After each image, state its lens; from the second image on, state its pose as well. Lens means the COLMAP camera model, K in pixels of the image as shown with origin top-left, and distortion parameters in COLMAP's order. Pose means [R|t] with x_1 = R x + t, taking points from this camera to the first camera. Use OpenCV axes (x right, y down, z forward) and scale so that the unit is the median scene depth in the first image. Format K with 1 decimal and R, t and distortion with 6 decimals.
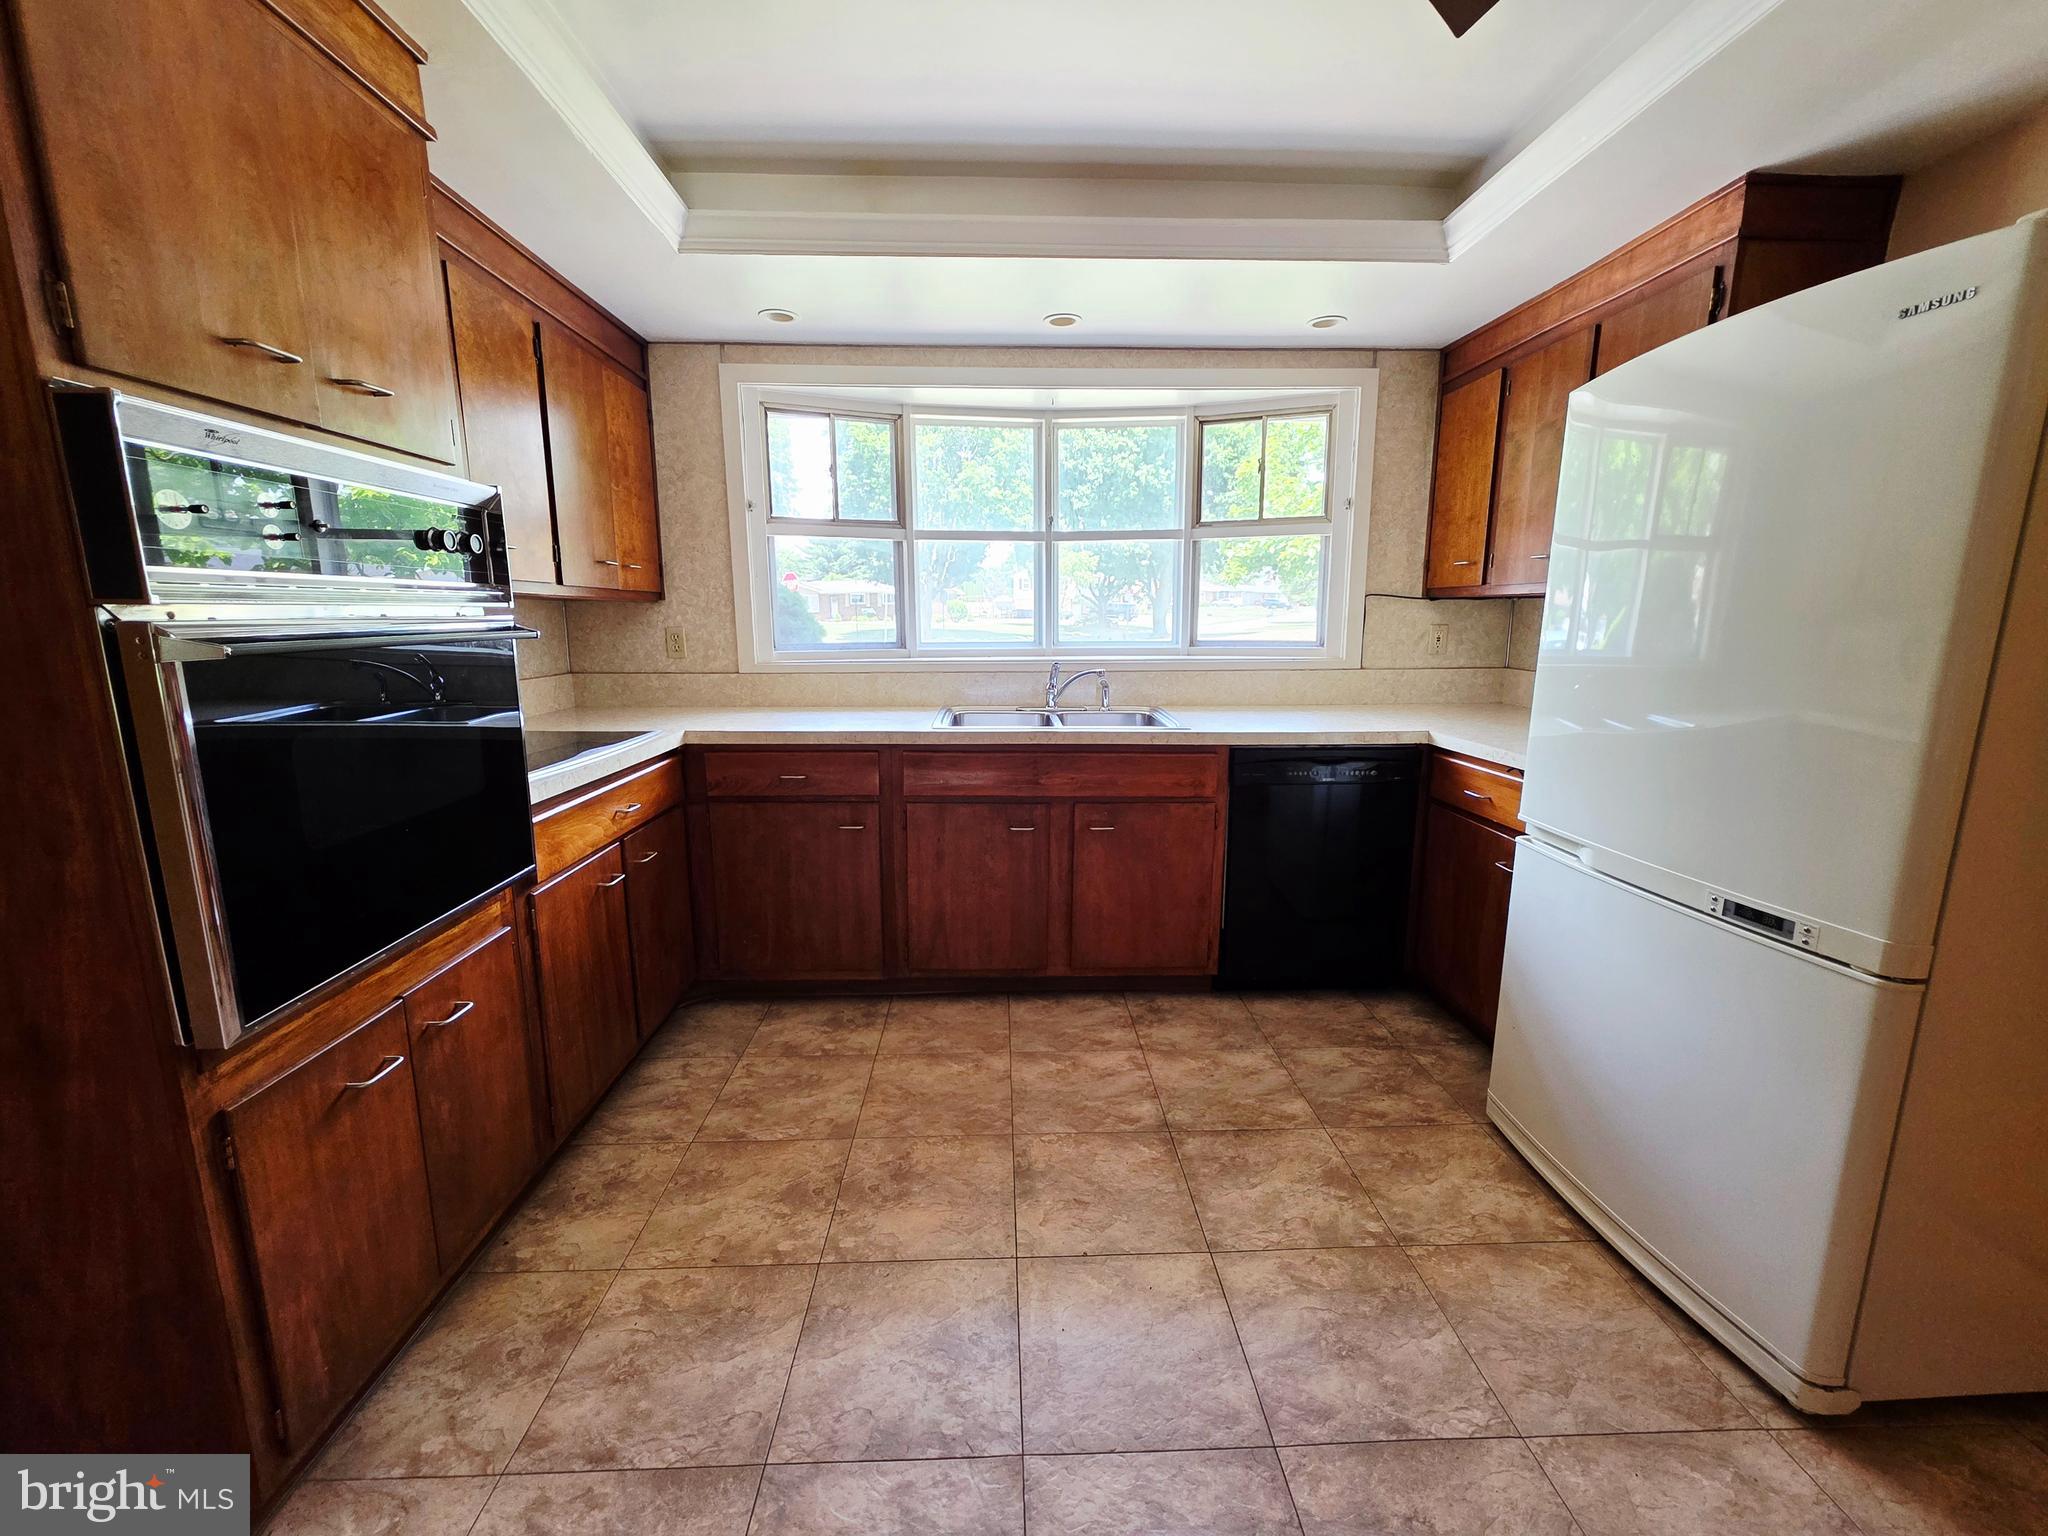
lens RADIAL K [[819.3, 0, 1025.4], [0, 819.3, 761.3], [0, 0, 1]] dist [-0.000666, 0.001173]
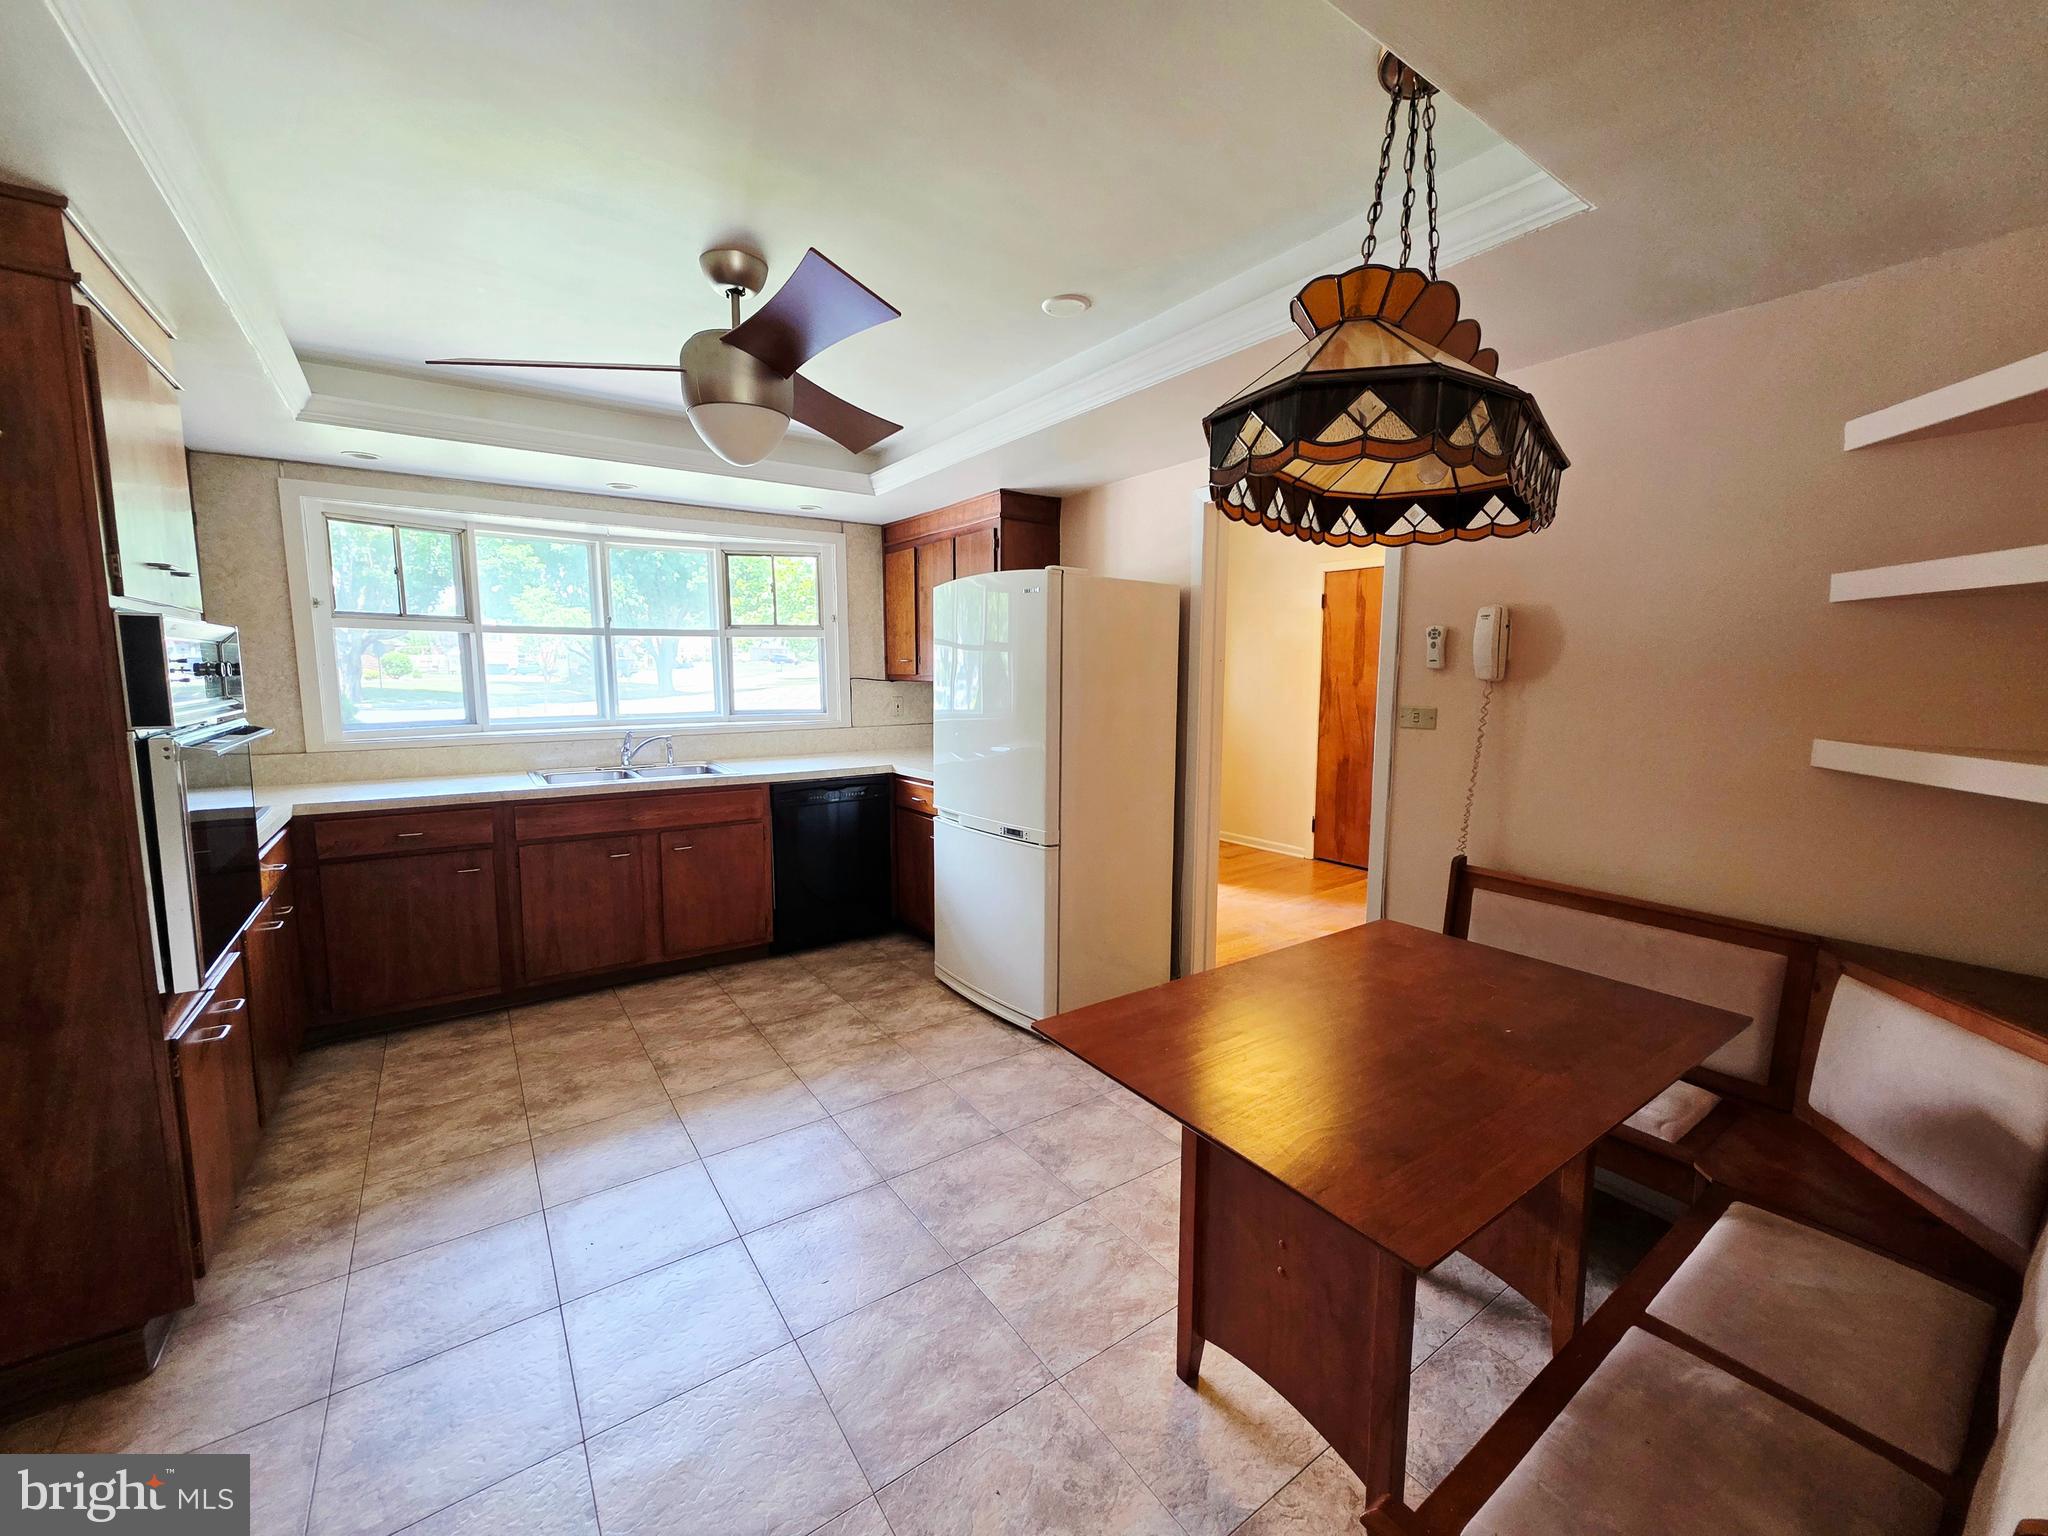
lens RADIAL K [[819.3, 0, 1025.9], [0, 819.3, 760.9], [0, 0, 1]] dist [-0.000666, 0.001173]
pose [[0.838021, -0.059447, 0.542391, -0.183923], [0.094993, 0.994762, -0.037741, 0.046077], [-0.537306, 0.083151, 0.839278, -0.560985]]
